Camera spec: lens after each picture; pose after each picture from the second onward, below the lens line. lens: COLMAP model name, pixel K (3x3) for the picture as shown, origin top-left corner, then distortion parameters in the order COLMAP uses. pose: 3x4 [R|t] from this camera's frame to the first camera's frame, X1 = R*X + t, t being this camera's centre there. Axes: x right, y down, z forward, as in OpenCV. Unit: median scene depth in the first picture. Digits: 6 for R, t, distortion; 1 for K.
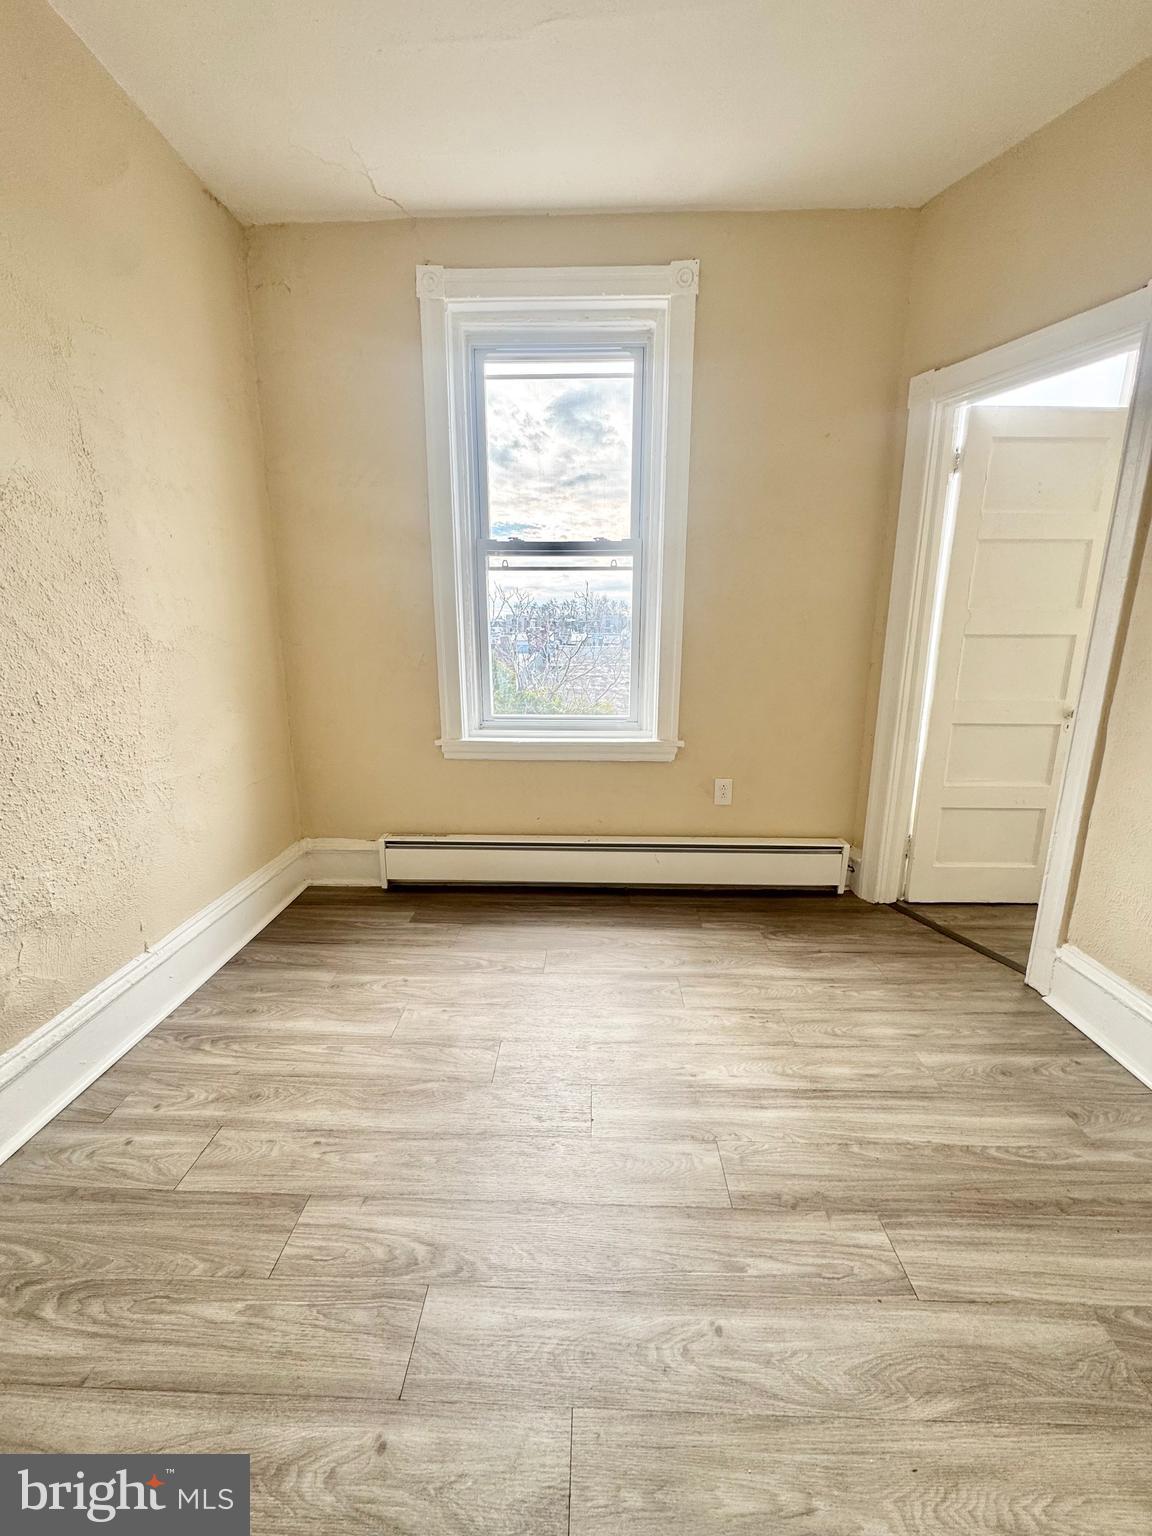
lens RADIAL K [[617.9, 0, 579.7], [0, 617.9, 768.8], [0, 0, 1]] dist [-0.000230, 0.000118]
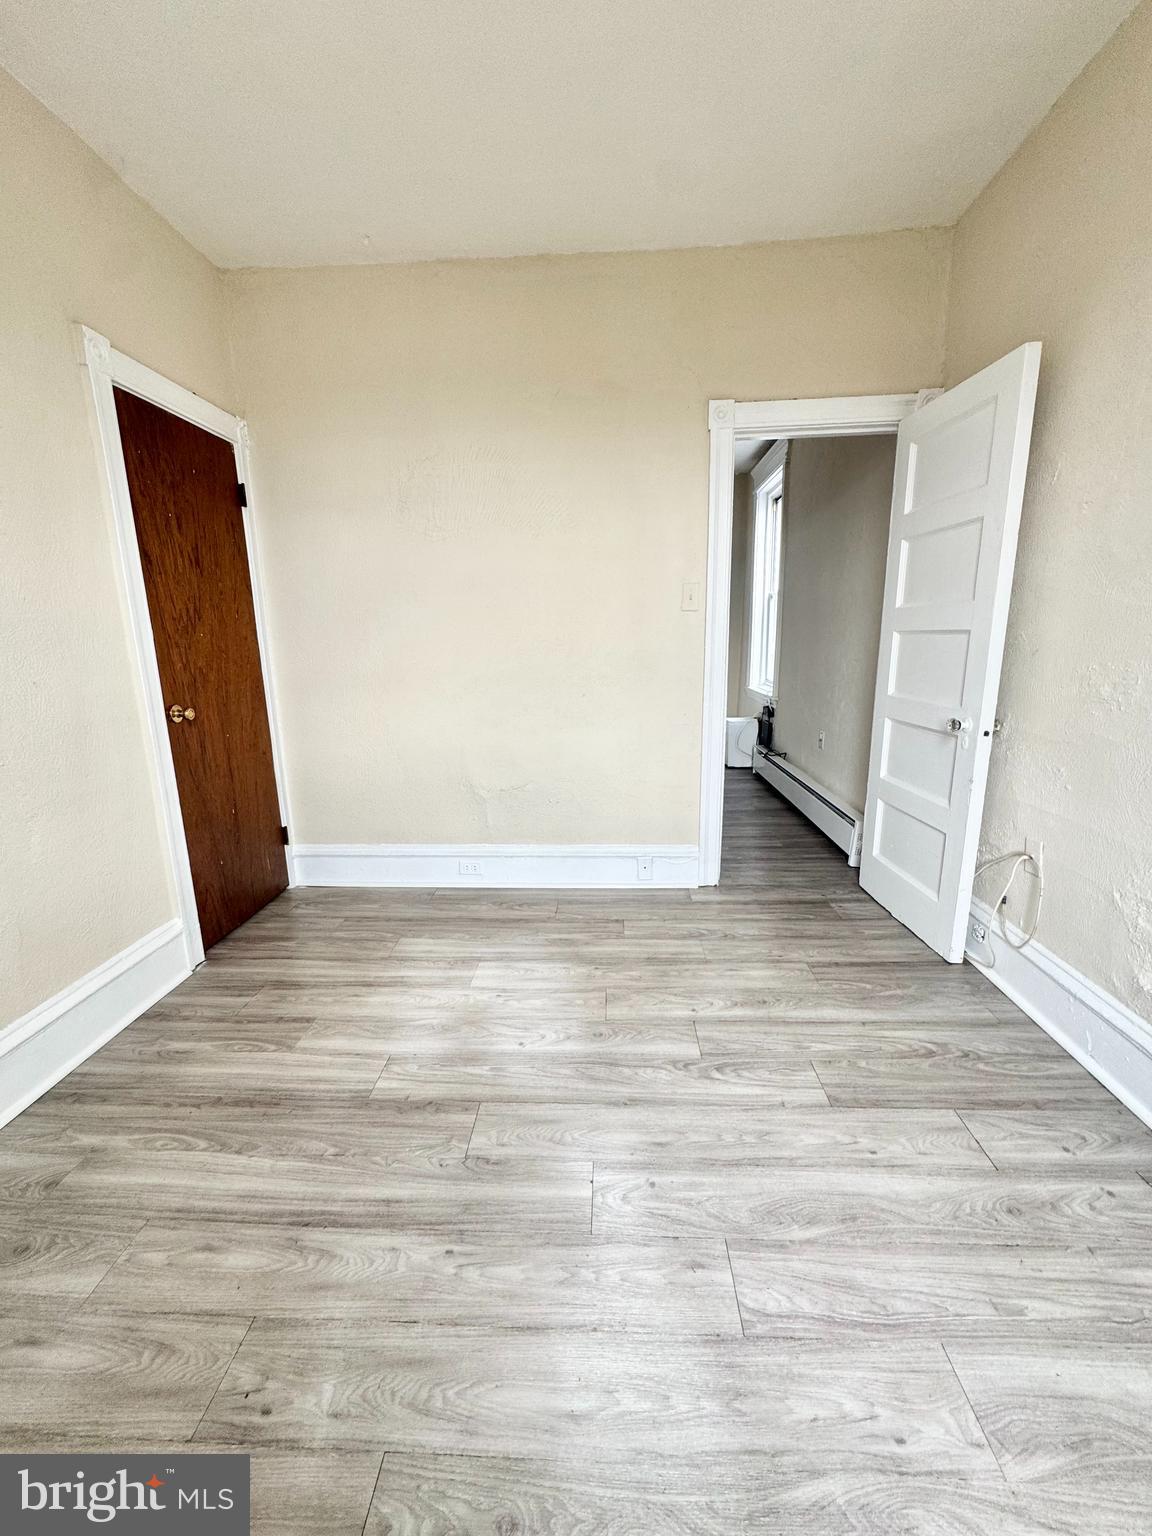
lens RADIAL K [[617.9, 0, 579.7], [0, 617.9, 768.8], [0, 0, 1]] dist [-0.000230, 0.000118]
pose [[-0.999748, 0.011237, 0.019438, 0.016010], [0.018381, 0.906773, 0.421218, -0.393952], [-0.012893, 0.421470, -0.906751, 1.765880]]
